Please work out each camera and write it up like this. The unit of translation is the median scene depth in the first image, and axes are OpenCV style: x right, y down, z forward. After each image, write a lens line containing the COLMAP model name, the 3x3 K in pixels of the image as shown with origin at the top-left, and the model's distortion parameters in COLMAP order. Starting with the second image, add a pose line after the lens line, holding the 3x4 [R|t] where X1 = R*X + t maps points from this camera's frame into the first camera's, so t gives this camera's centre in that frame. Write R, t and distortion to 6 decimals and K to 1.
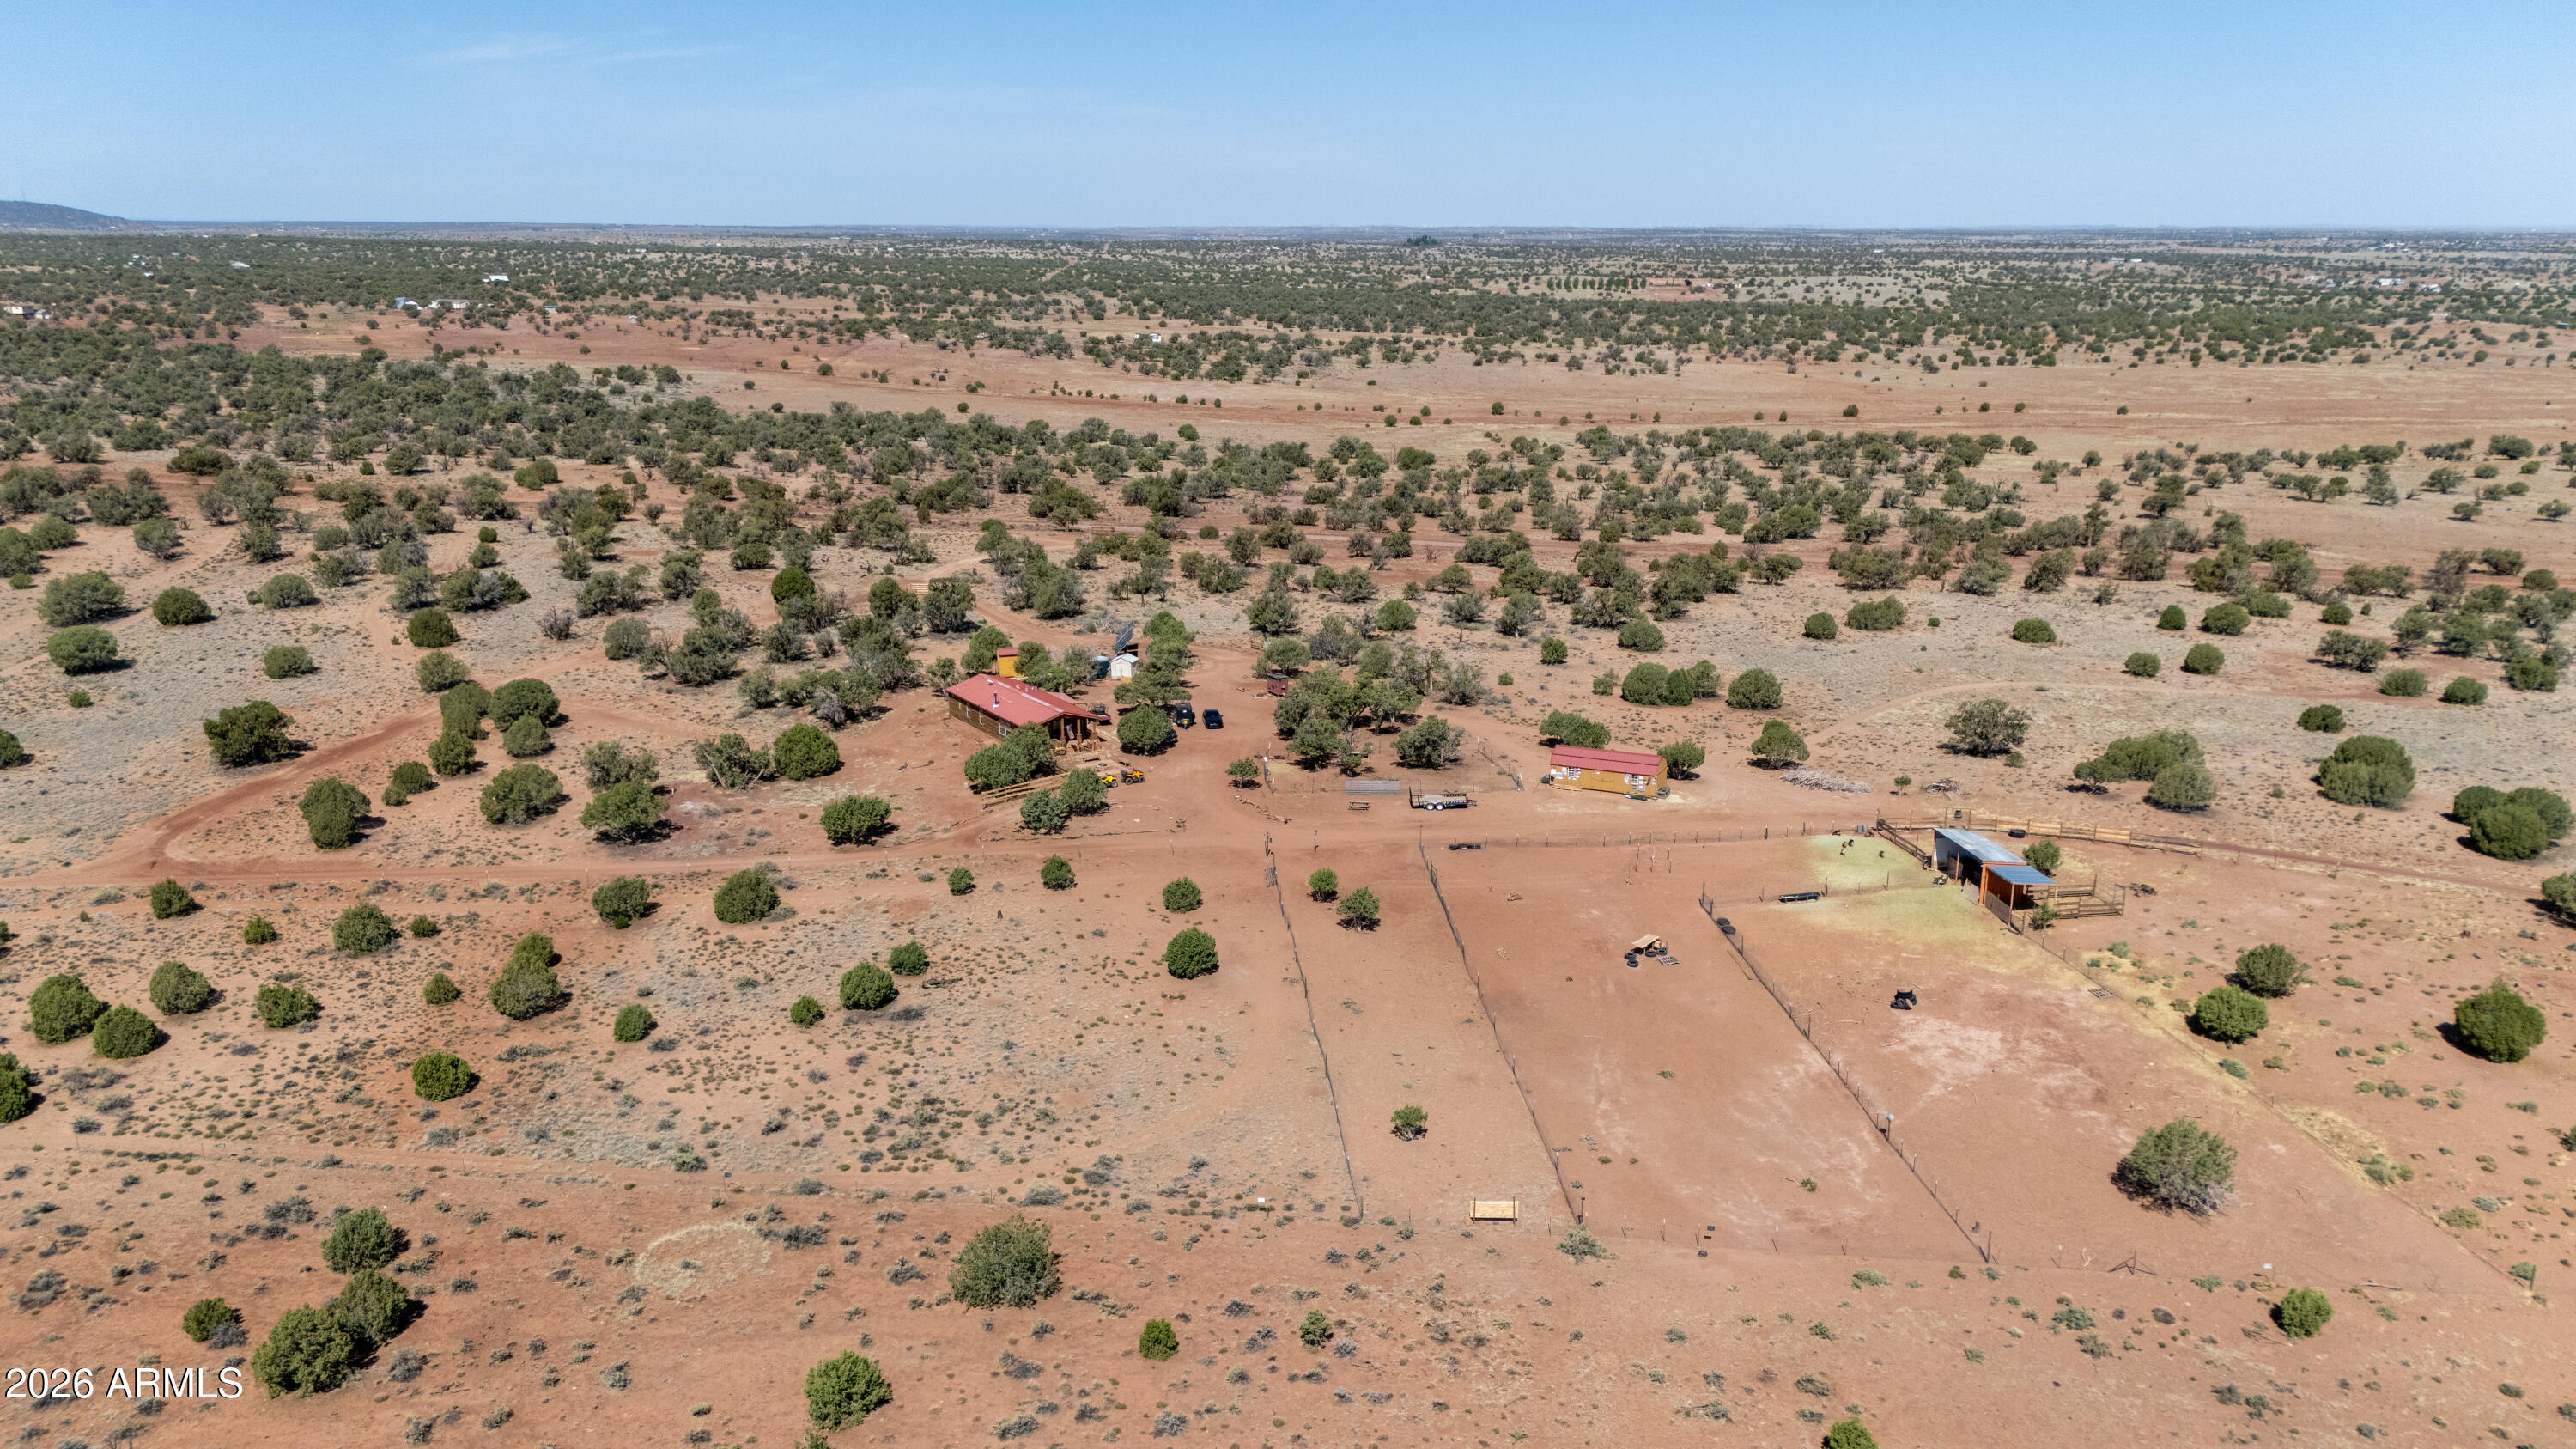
lens RADIAL K [[1899.3, 0, 1287.9], [0, 1899.3, 724.9], [0, 0, 1]] dist [0.059679, -0.028142]
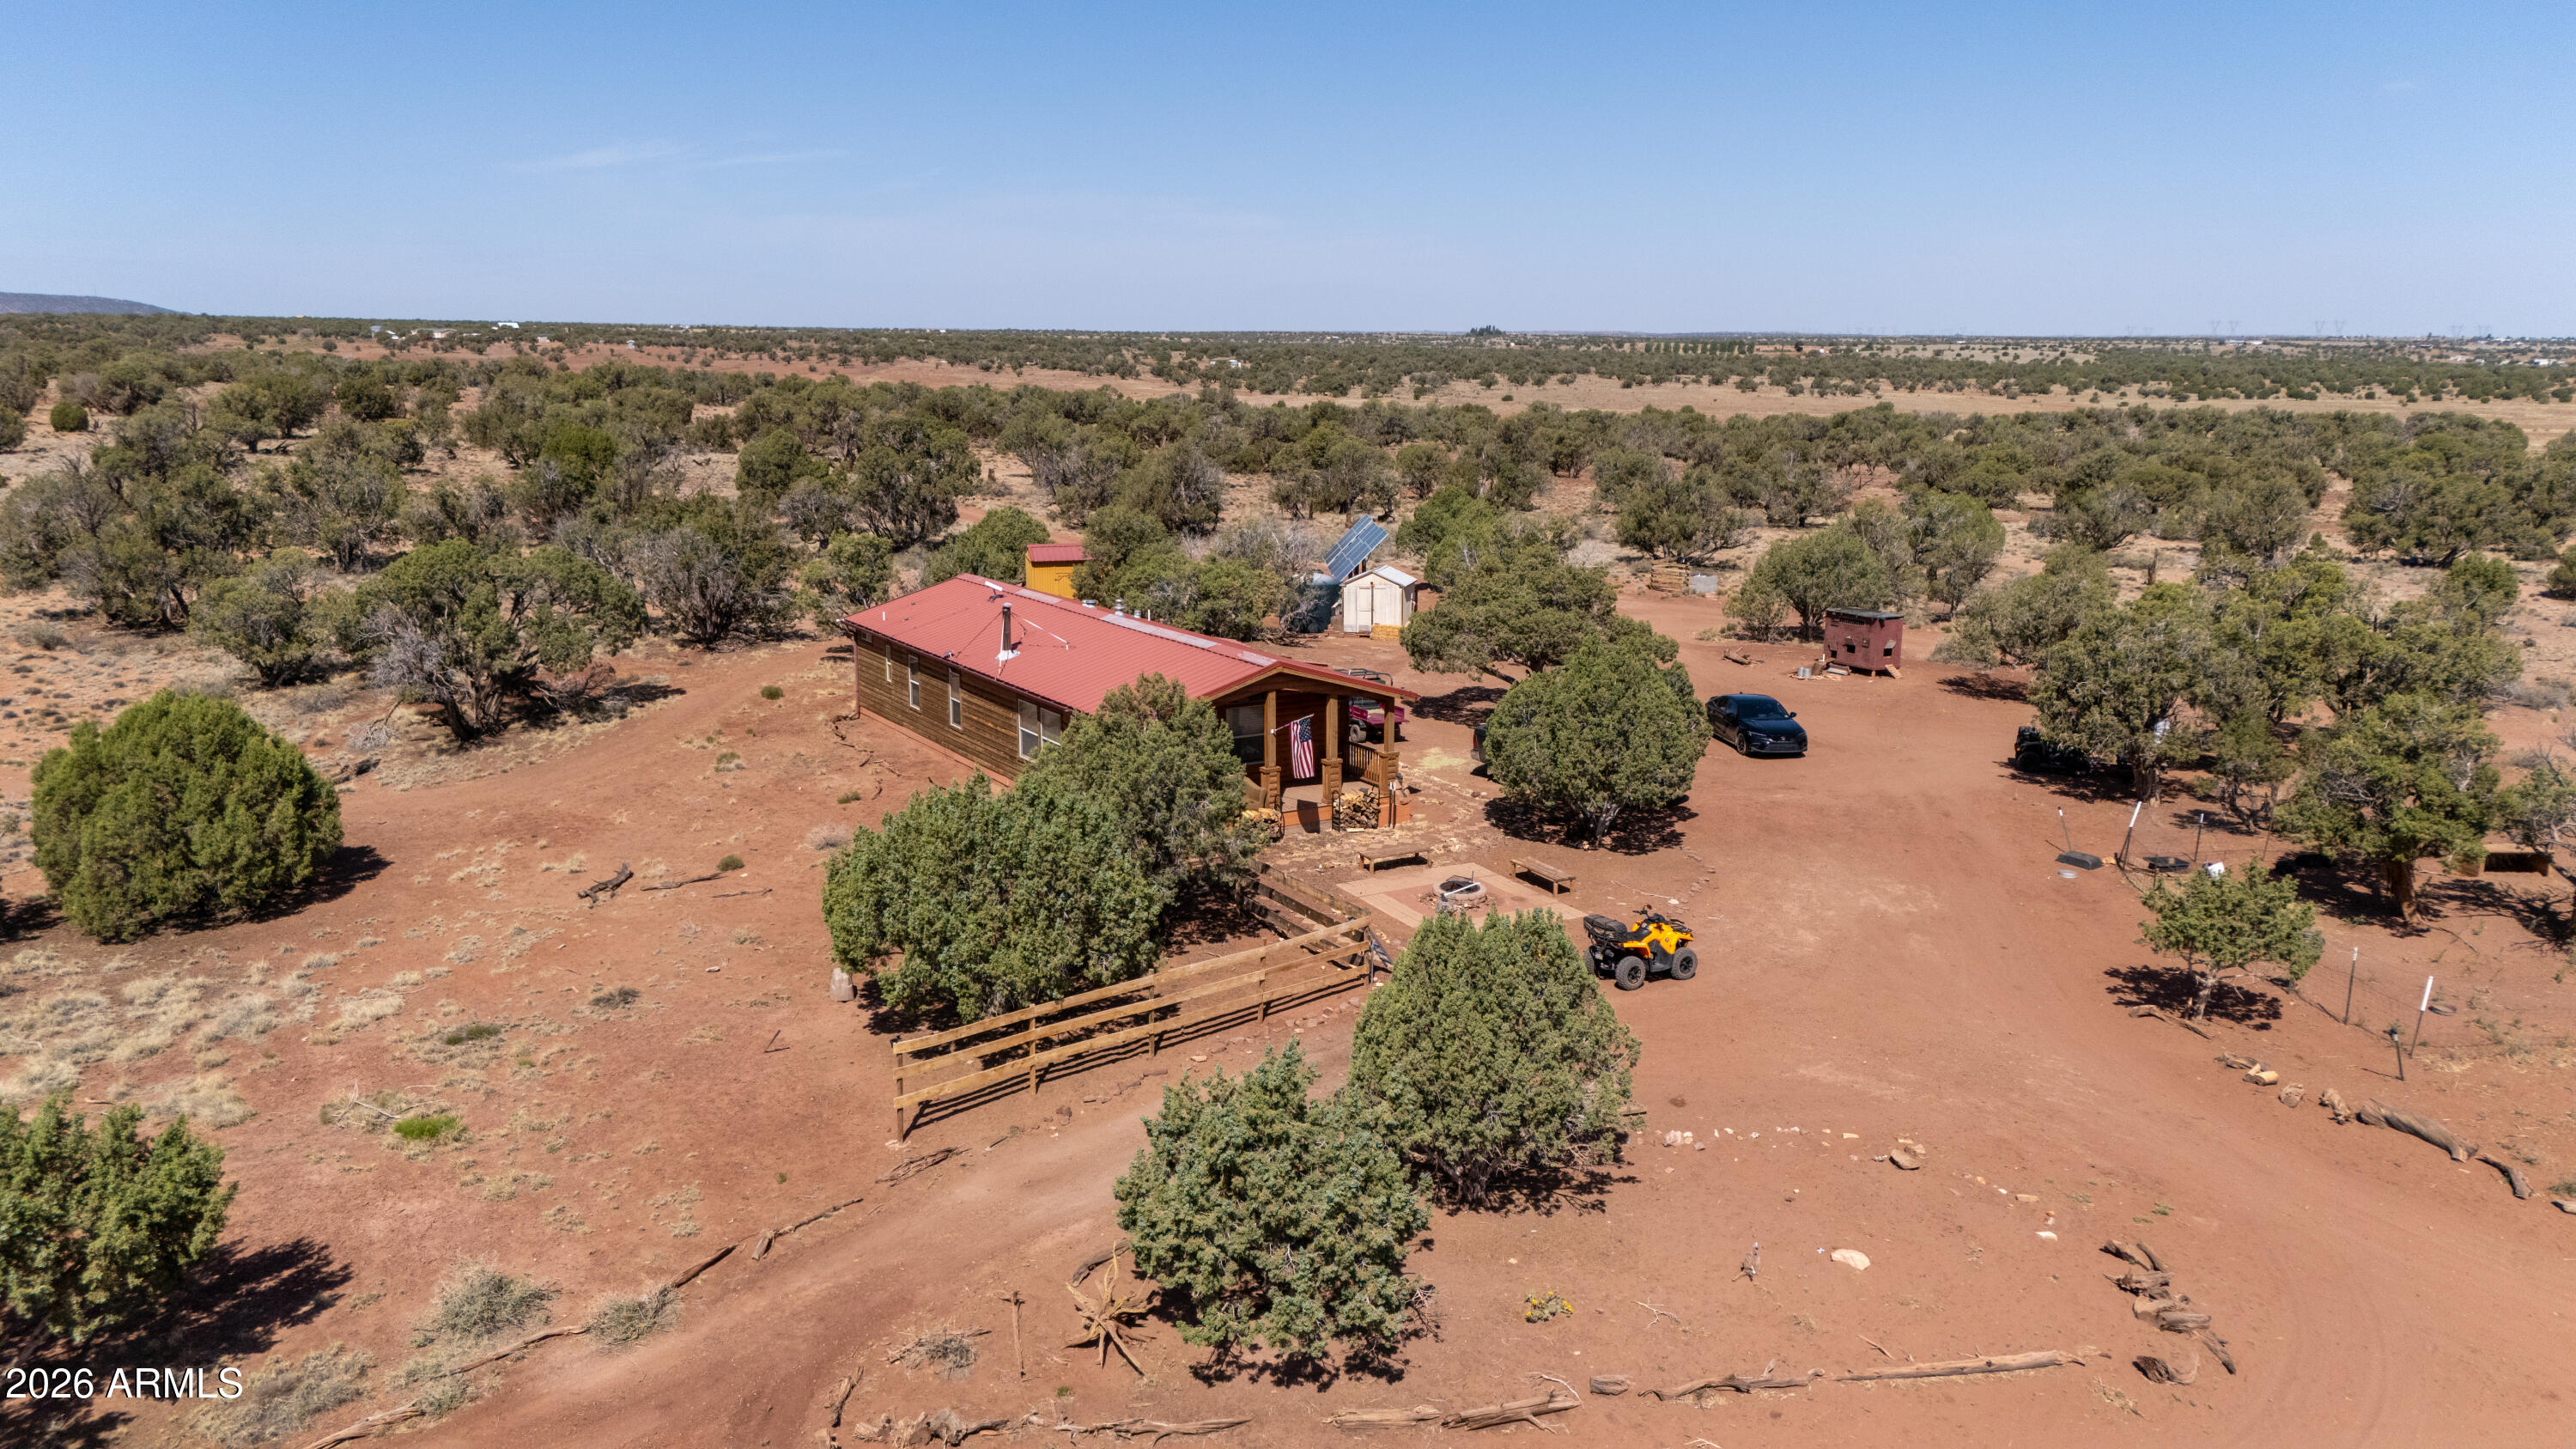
lens RADIAL K [[1899.3, 0, 1290.1], [0, 1899.3, 723.1], [0, 0, 1]] dist [0.059679, -0.028142]
pose [[0.999666, 0.009844, -0.023899, -0.108054], [-0.011123, 0.998478, -0.054017, 0.013316], [0.023331, 0.054264, 0.998254, 0.738080]]
